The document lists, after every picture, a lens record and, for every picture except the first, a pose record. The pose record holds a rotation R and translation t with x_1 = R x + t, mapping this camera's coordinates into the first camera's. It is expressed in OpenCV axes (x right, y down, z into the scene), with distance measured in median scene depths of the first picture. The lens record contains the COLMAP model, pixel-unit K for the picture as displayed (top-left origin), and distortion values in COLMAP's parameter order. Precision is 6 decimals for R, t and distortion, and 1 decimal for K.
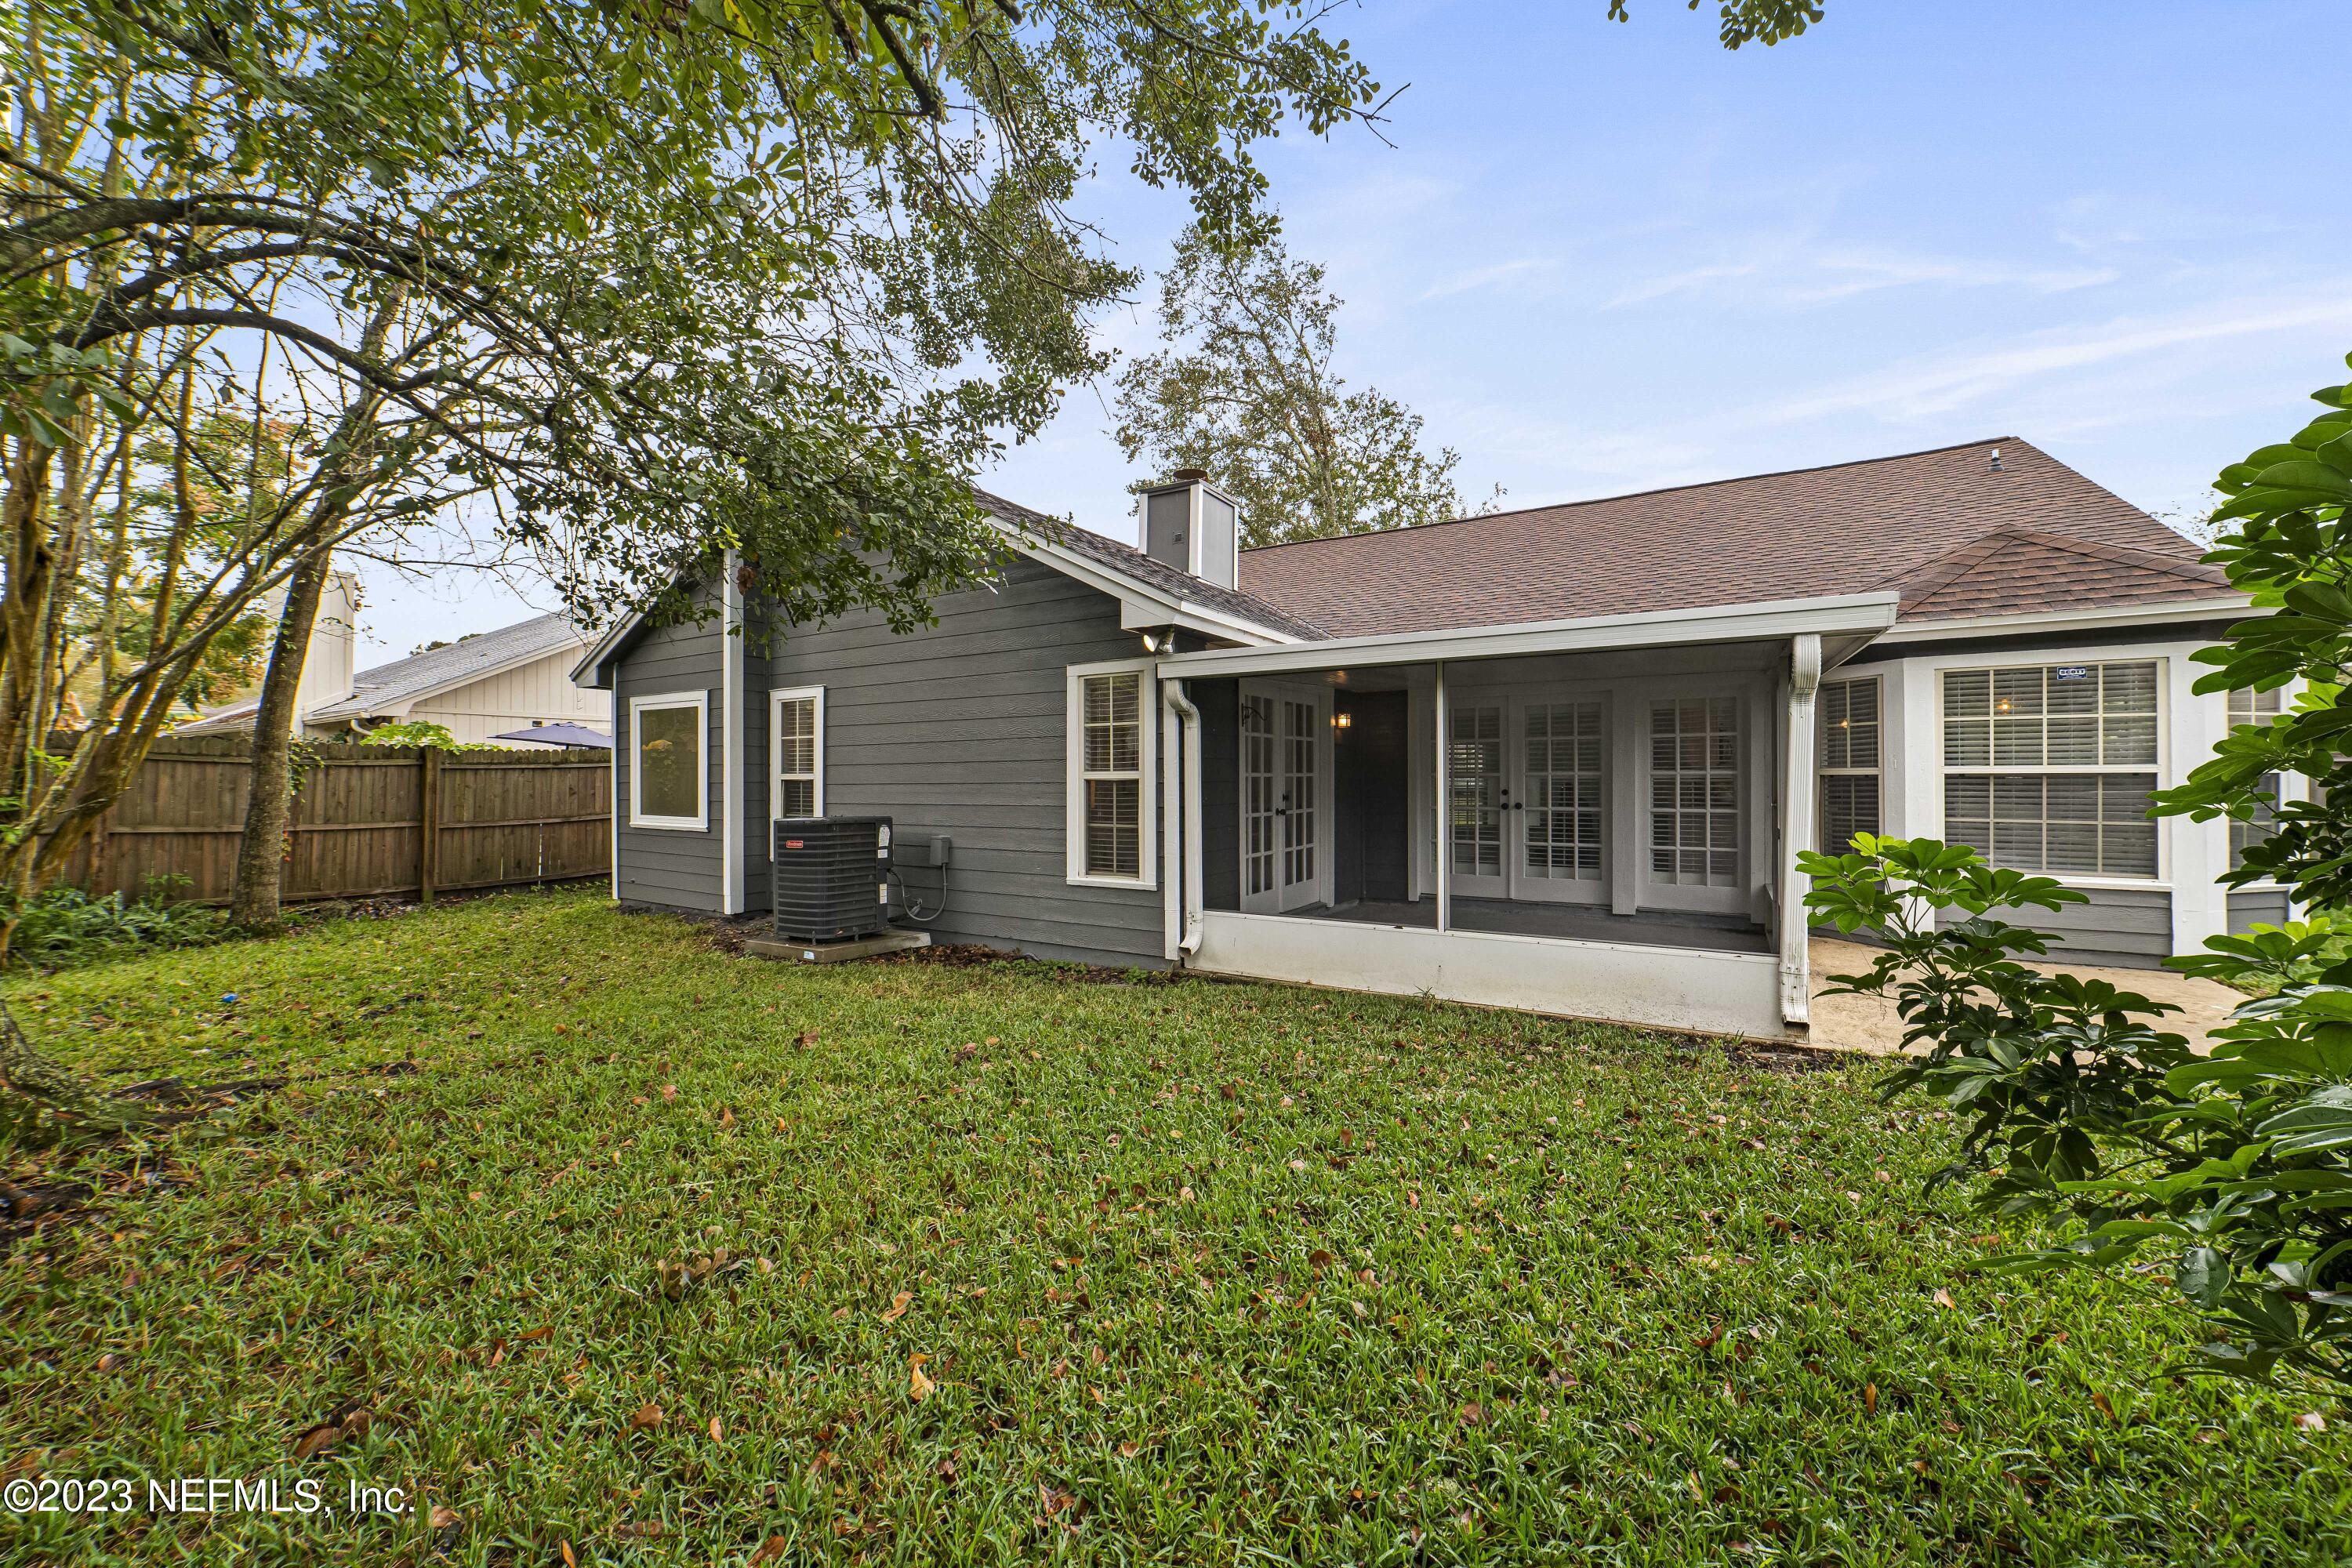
lens RADIAL K [[892.1, 0, 1178.3], [0, 892.1, 777.8], [0, 0, 1]] dist [-0.025691, 0.010187]
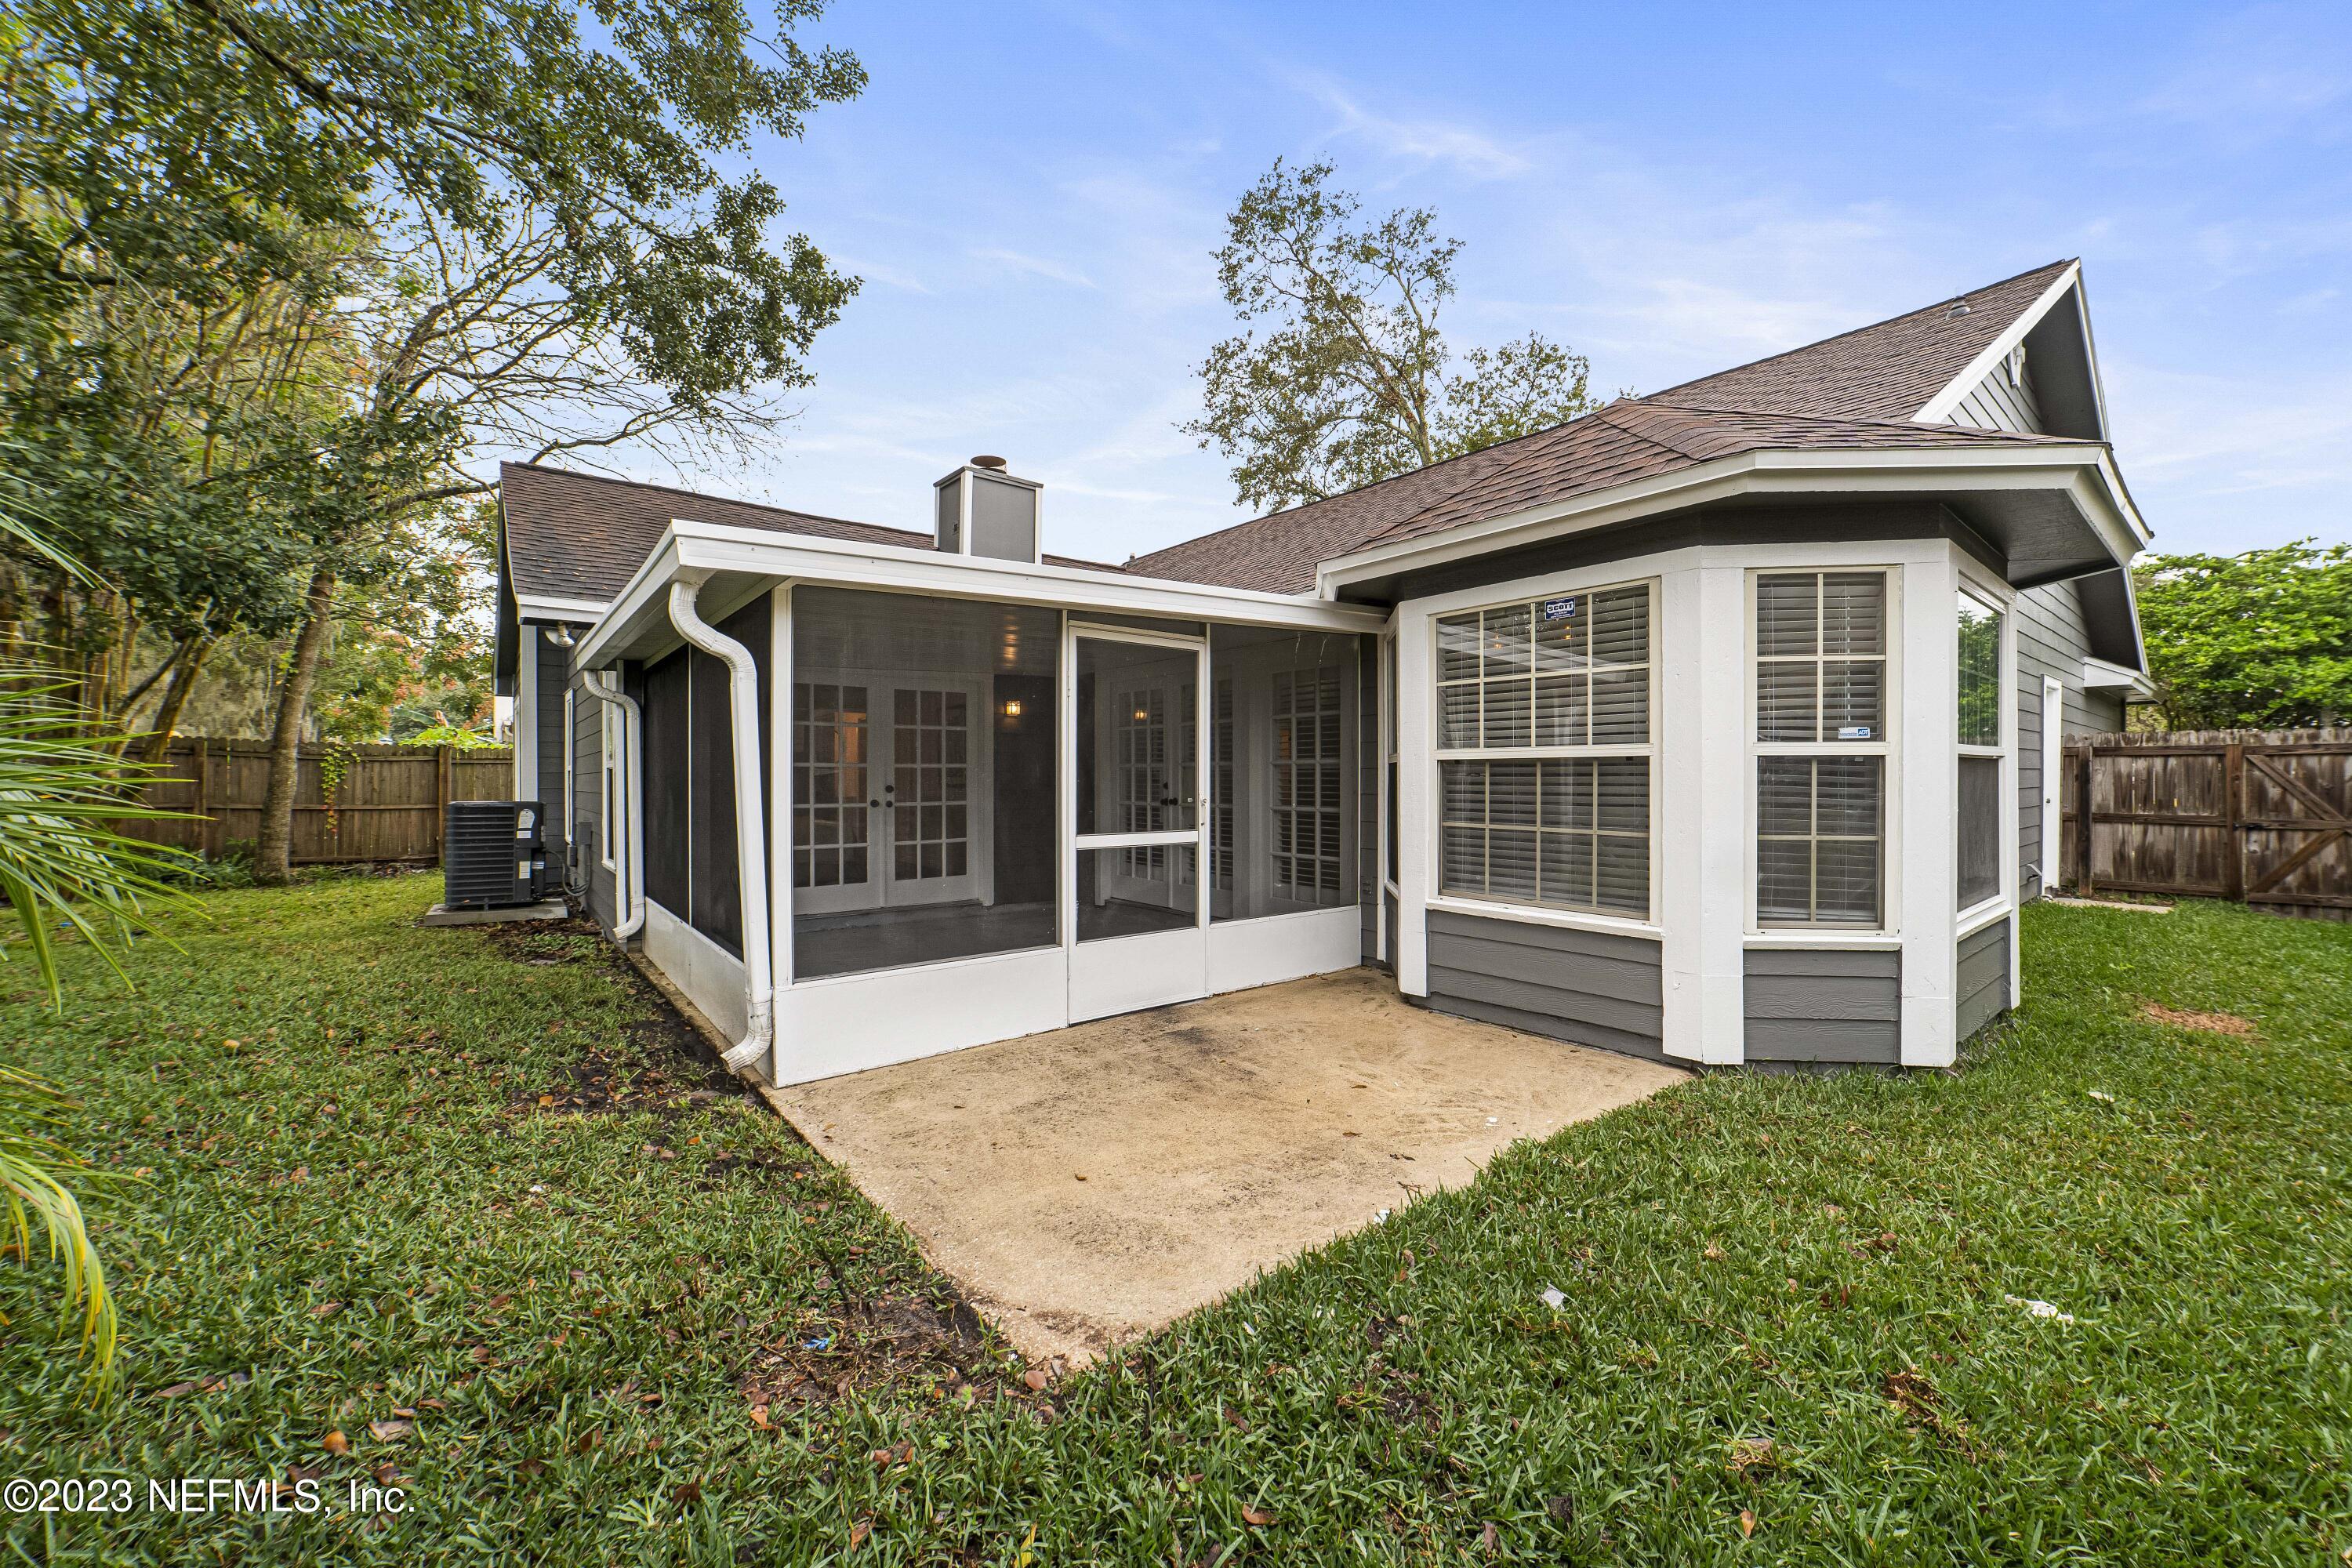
lens RADIAL K [[892.1, 0, 1178.3], [0, 892.1, 777.8], [0, 0, 1]] dist [-0.025691, 0.010187]
pose [[0.937486, 0.003113, -0.348010, 0.753992], [-0.003205, 0.999995, 0.000311, 0.008977], [0.348009, 0.000824, 0.937491, 0.212326]]
